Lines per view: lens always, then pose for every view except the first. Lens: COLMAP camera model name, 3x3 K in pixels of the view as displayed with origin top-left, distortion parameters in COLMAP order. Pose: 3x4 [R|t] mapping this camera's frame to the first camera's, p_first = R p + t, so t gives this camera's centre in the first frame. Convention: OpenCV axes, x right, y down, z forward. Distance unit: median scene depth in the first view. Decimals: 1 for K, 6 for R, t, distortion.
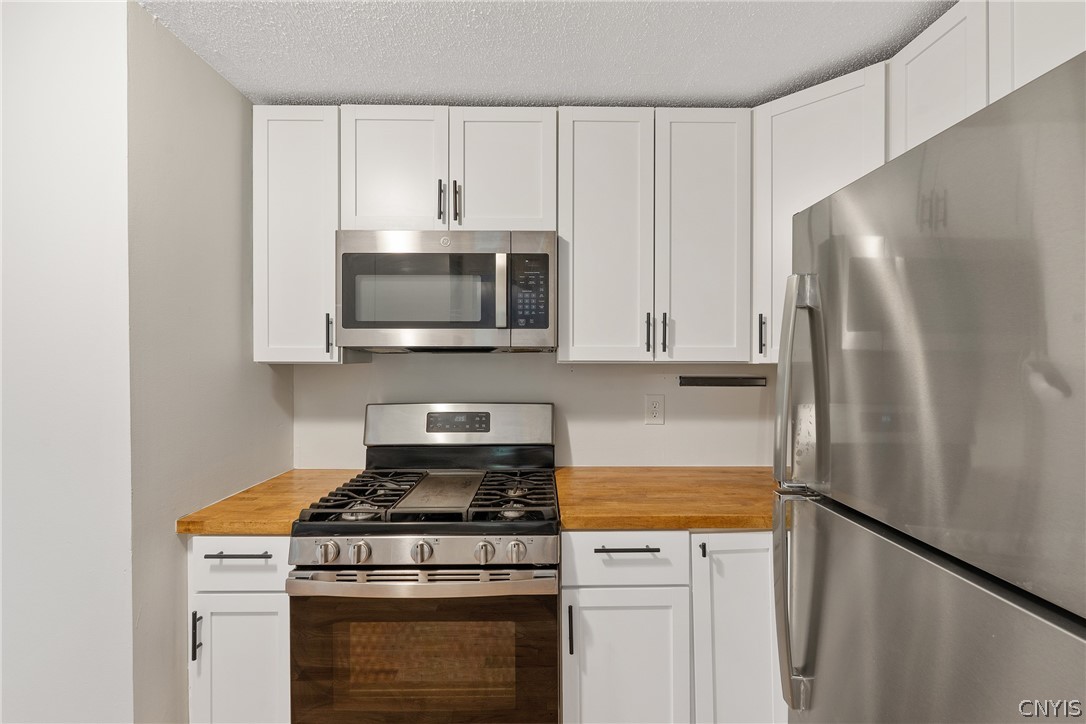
lens RADIAL K [[482.3, 0, 544.5], [0, 482.3, 358.3], [0, 0, 1]] dist [-0.004933, 0.001436]
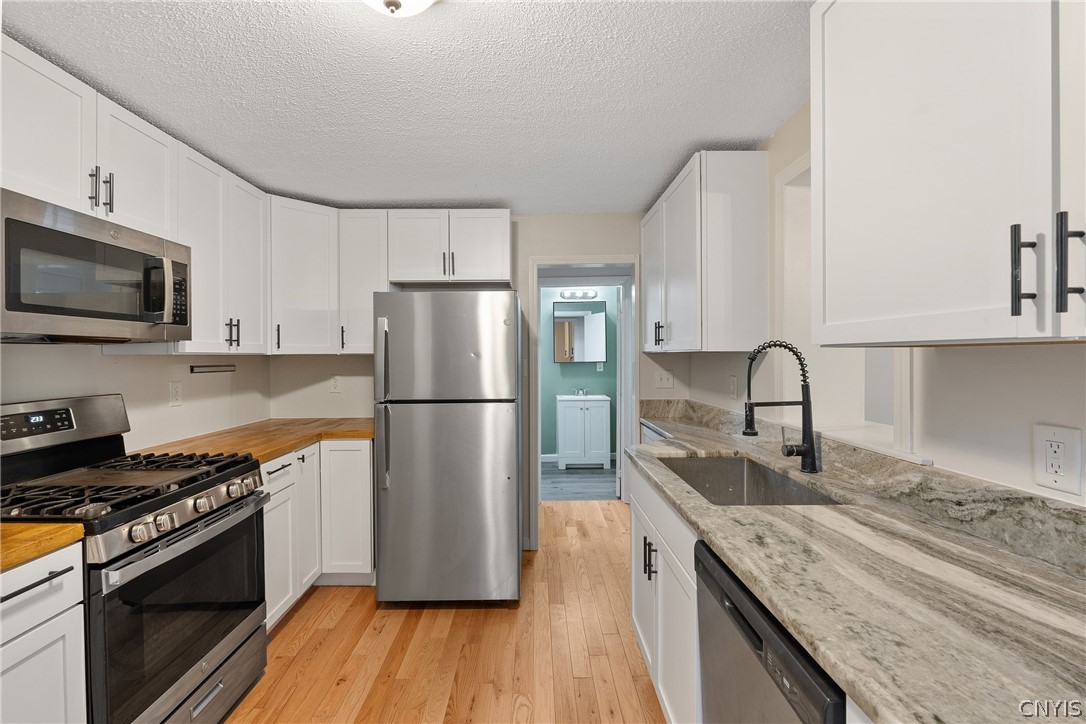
lens RADIAL K [[482.3, 0, 538.6], [0, 482.3, 358.0], [0, 0, 1]] dist [-0.004933, 0.001436]
pose [[-0.002759, -0.006489, 0.999975, -1.218515], [0.005672, 0.999963, 0.006505, 0.016717], [-0.999980, 0.005689, -0.002722, 0.111311]]
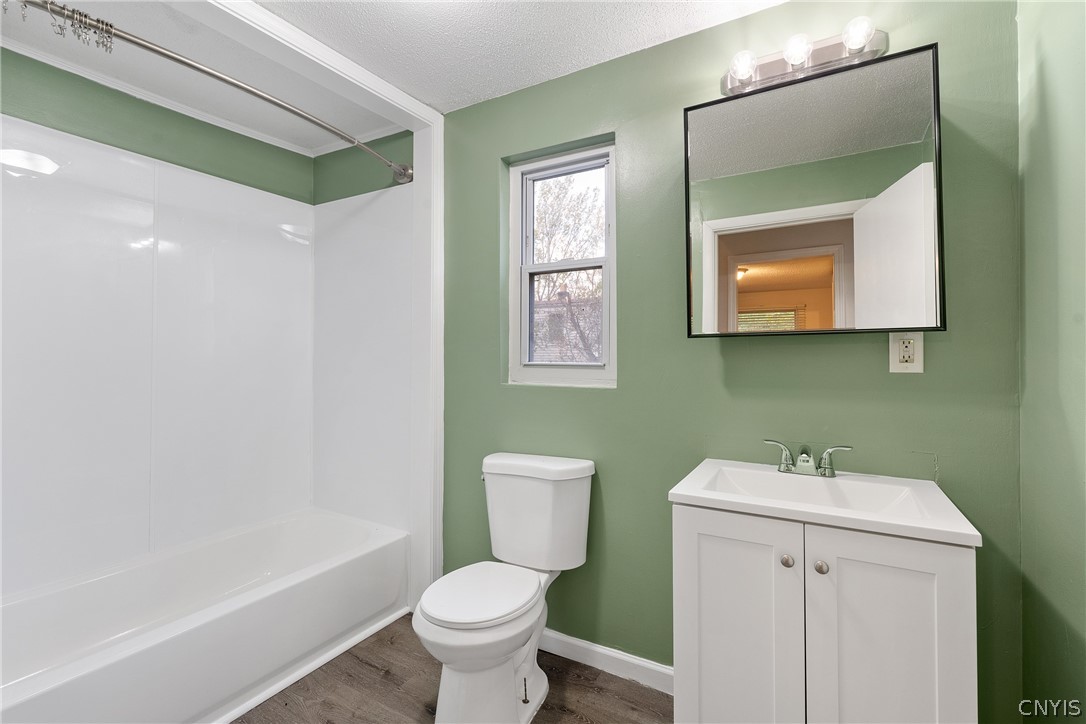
lens RADIAL K [[482.3, 0, 549.7], [0, 482.3, 358.0], [0, 0, 1]] dist [-0.004933, 0.001436]
pose [[0.493246, 0.007254, 0.869860, 1.470455], [0.003425, 0.999941, -0.010281, 0.125773], [-0.869883, 0.008050, 0.493192, -0.245363]]
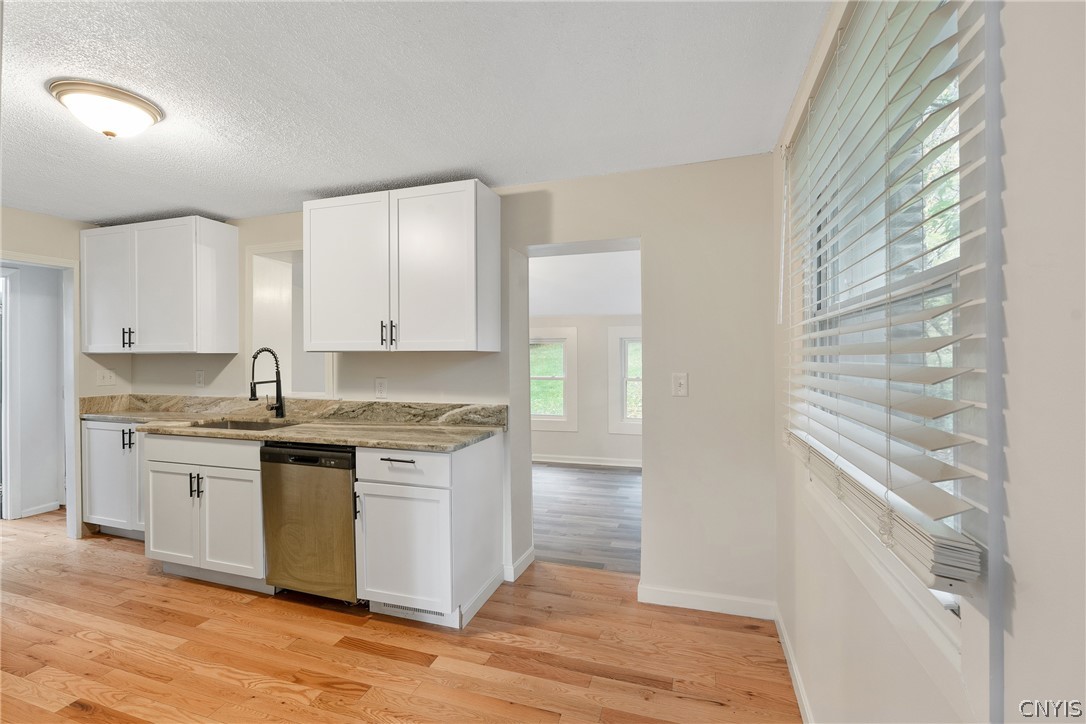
lens RADIAL K [[482.3, 0, 537.3], [0, 482.3, 354.4], [0, 0, 1]] dist [-0.004933, 0.001436]
pose [[-0.948541, 0.000734, 0.316652, -1.812075], [0.002068, 0.999990, 0.003879, 0.010482], [-0.316647, 0.004334, -0.948534, 1.079628]]
